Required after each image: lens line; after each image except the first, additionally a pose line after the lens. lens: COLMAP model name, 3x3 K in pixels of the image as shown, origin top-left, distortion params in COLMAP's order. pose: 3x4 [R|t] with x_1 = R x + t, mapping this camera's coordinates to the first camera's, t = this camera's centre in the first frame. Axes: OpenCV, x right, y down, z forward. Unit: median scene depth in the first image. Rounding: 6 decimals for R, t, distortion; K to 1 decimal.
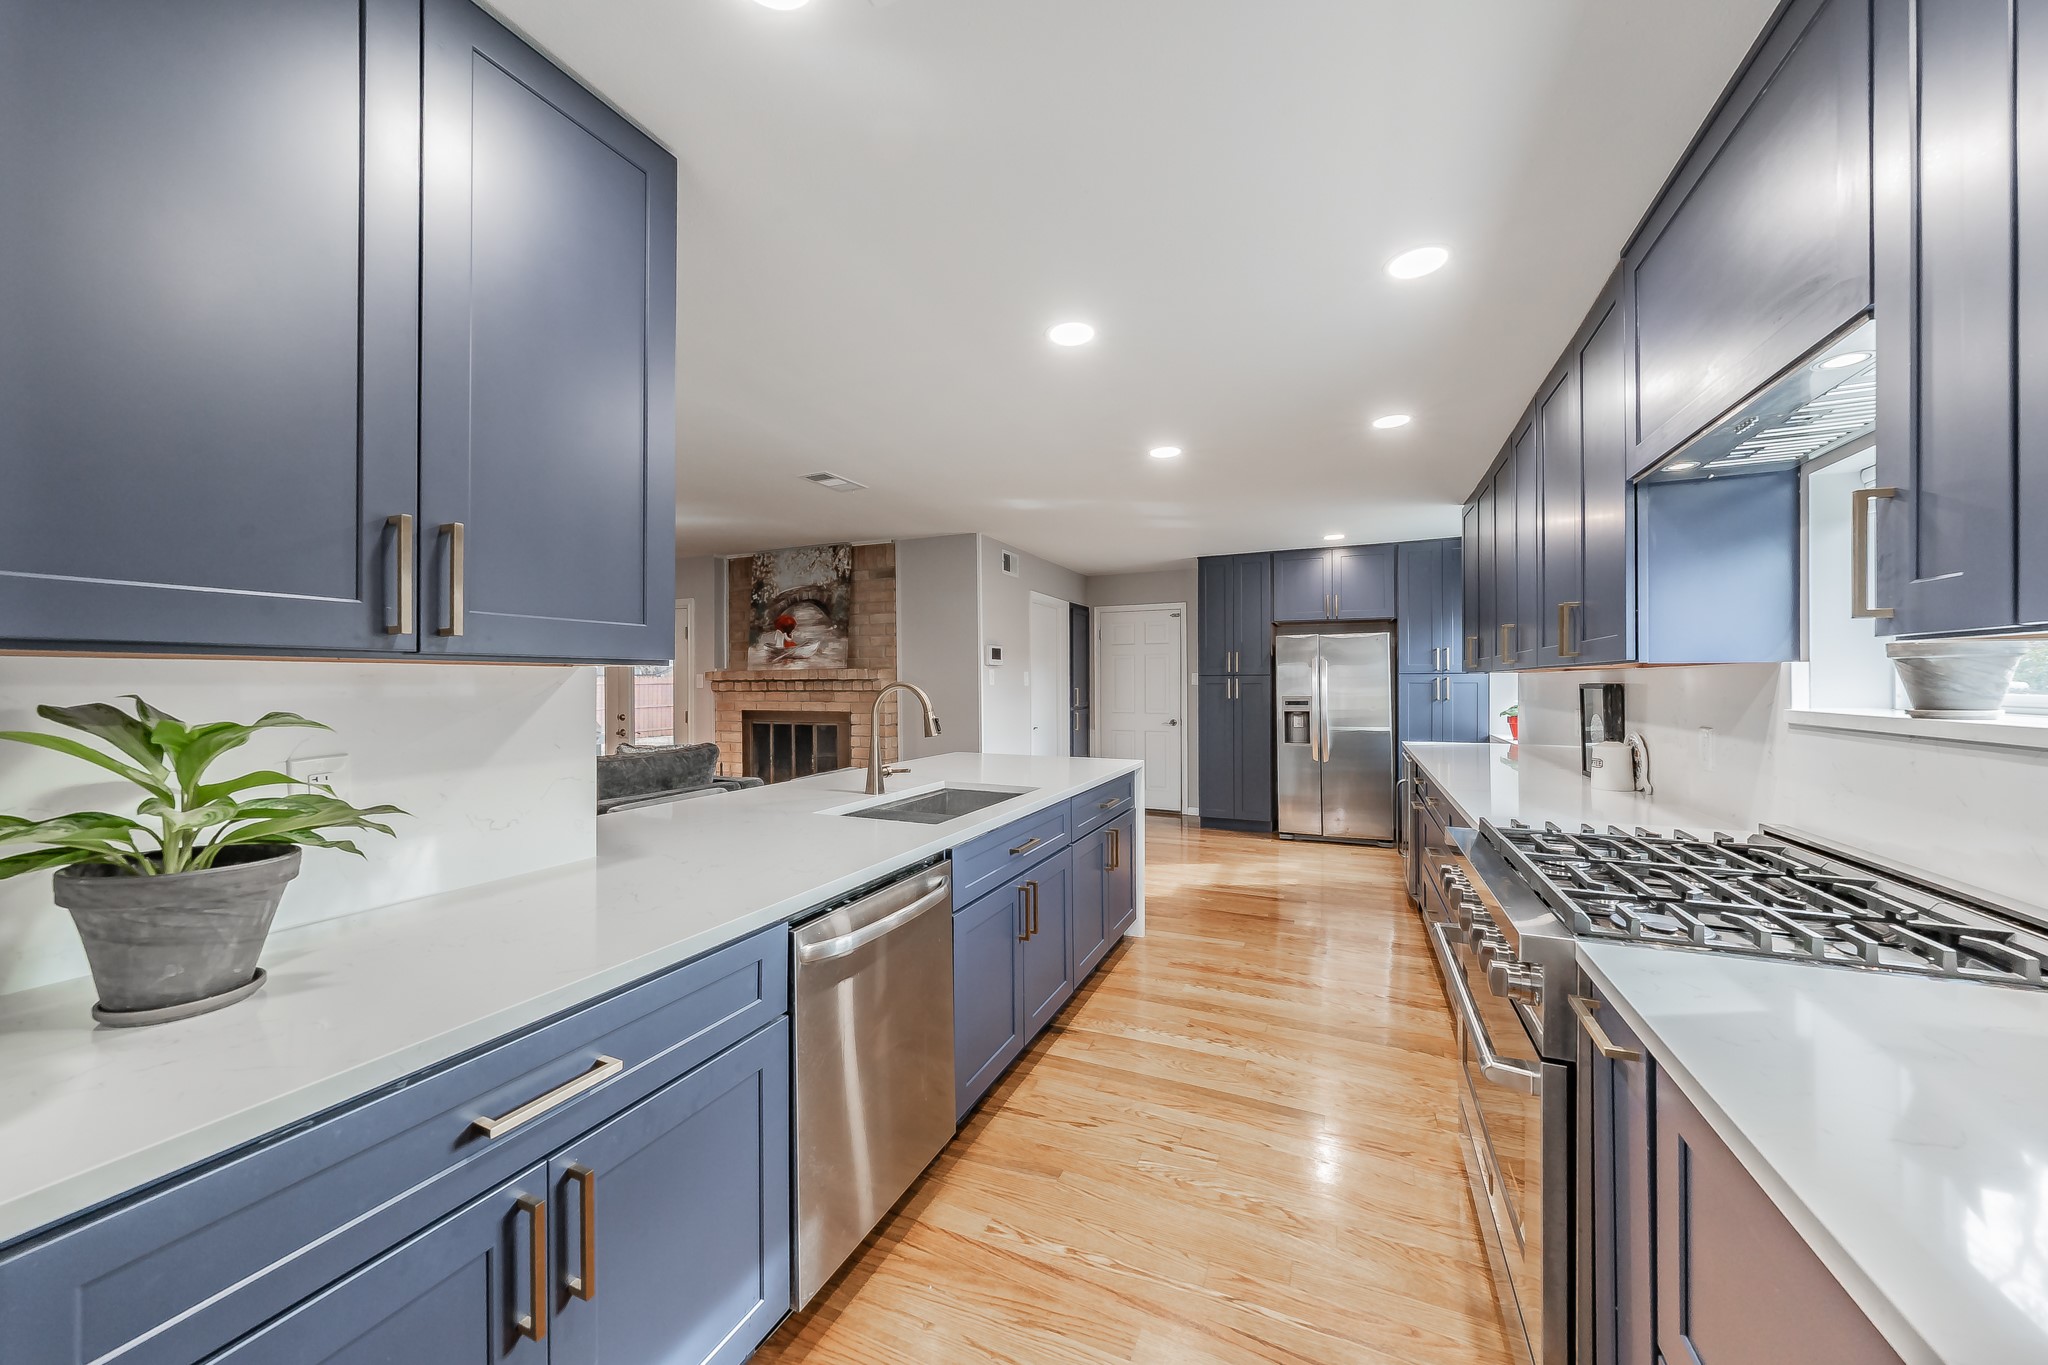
lens RADIAL K [[705.3, 0, 1030.8], [0, 705.3, 673.4], [0, 0, 1]] dist [0.002551, 0.000258]
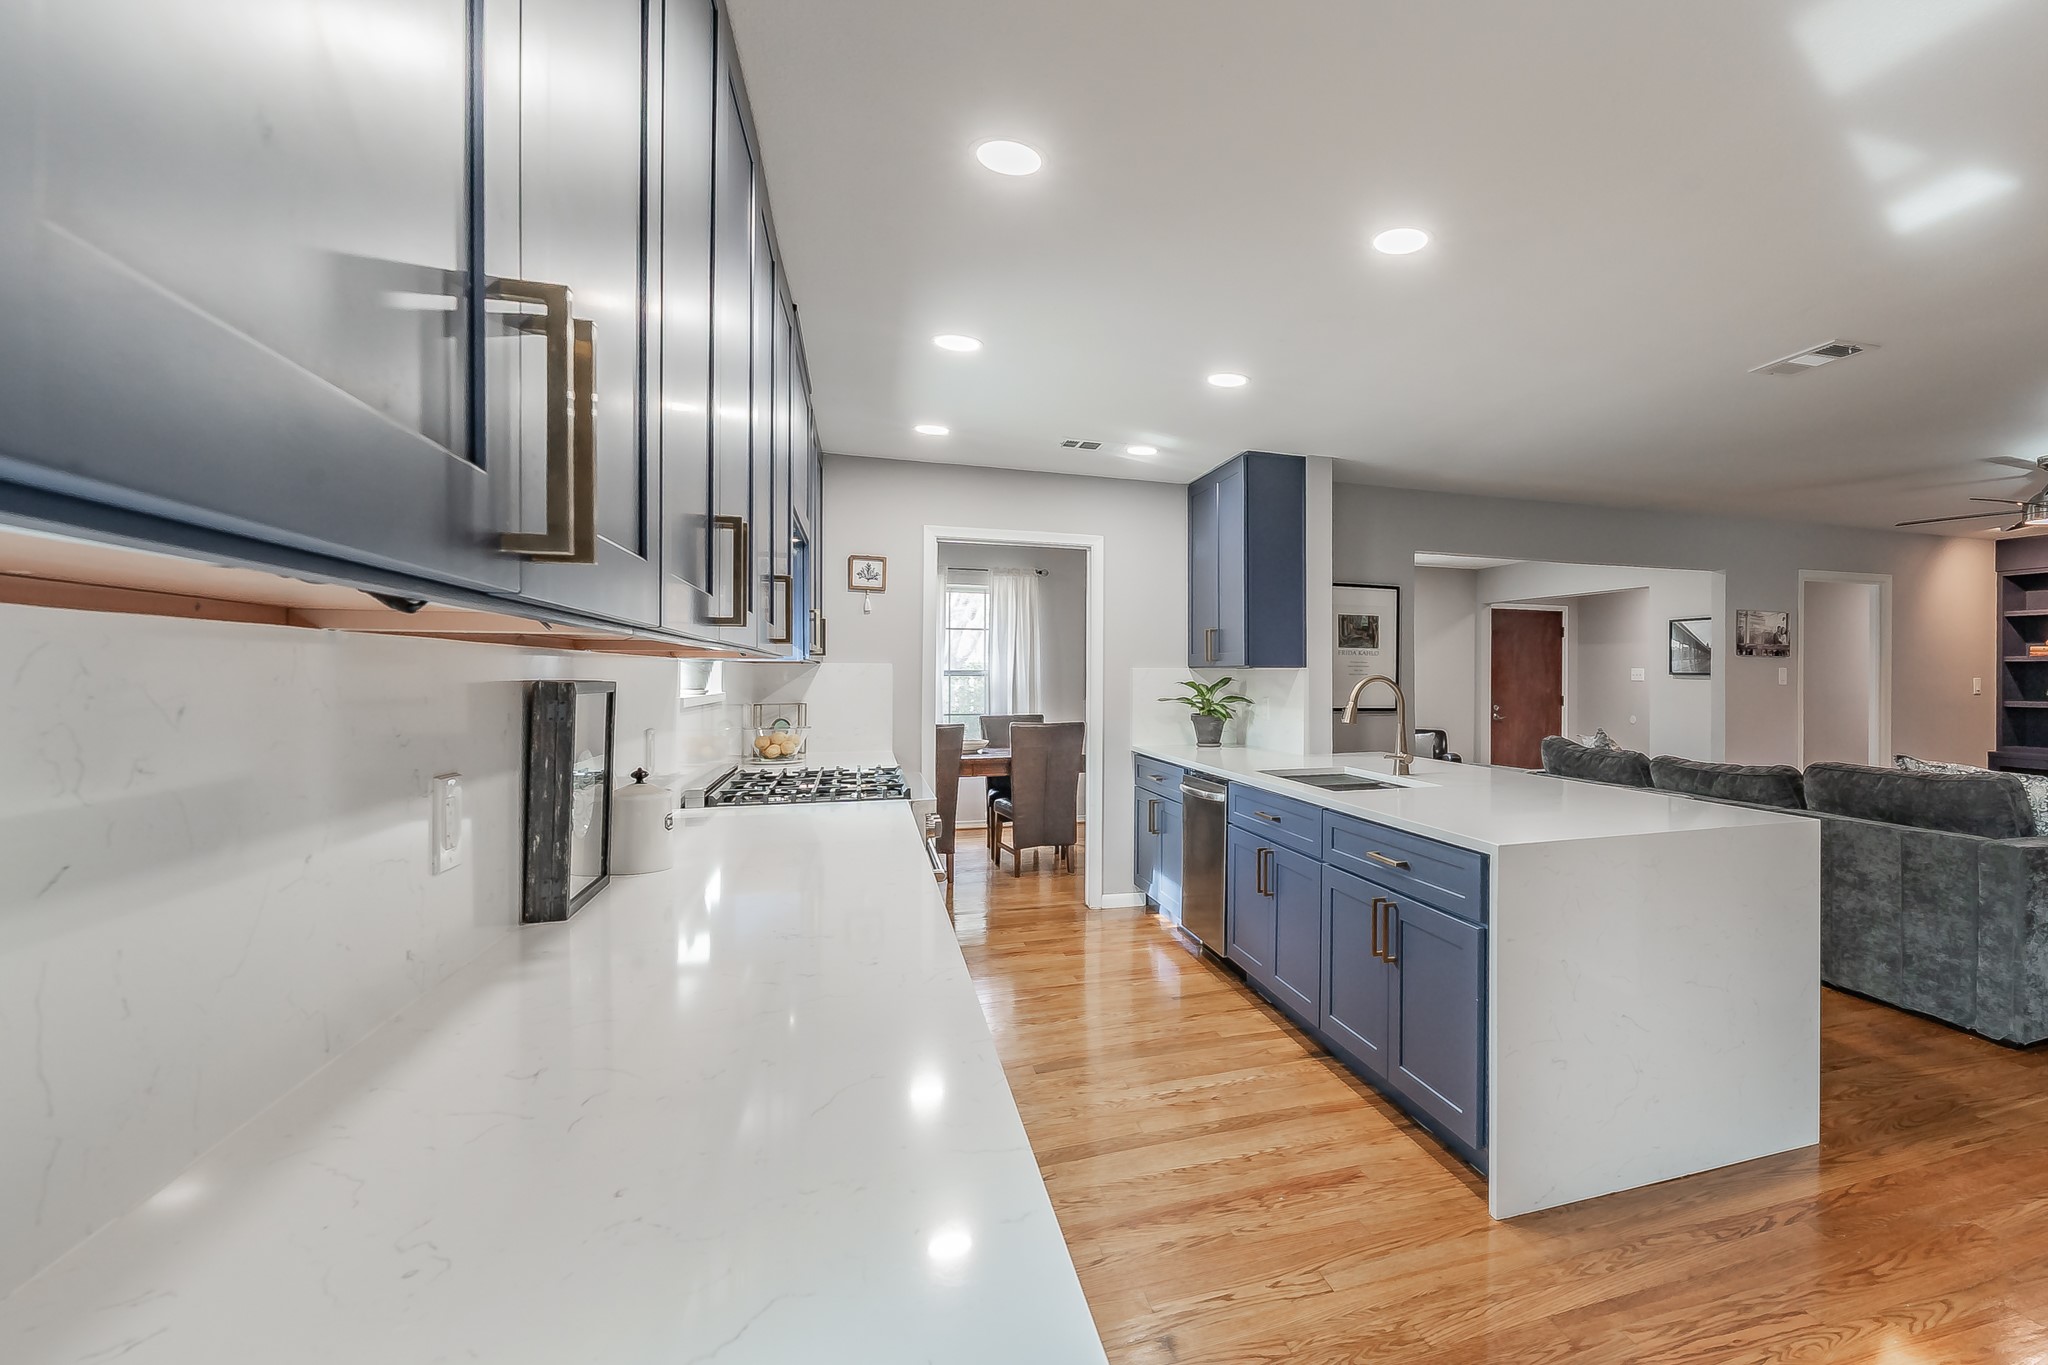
lens RADIAL K [[828.6, 0, 1024.2], [0, 828.6, 676.4], [0, 0, 1]] dist [0.000003, 0.000000]
pose [[-0.828960, -0.000188, -0.559308, 0.432961], [-0.000907, 0.999999, 0.001009, 0.016913], [0.559308, 0.001344, -0.828959, 0.779822]]
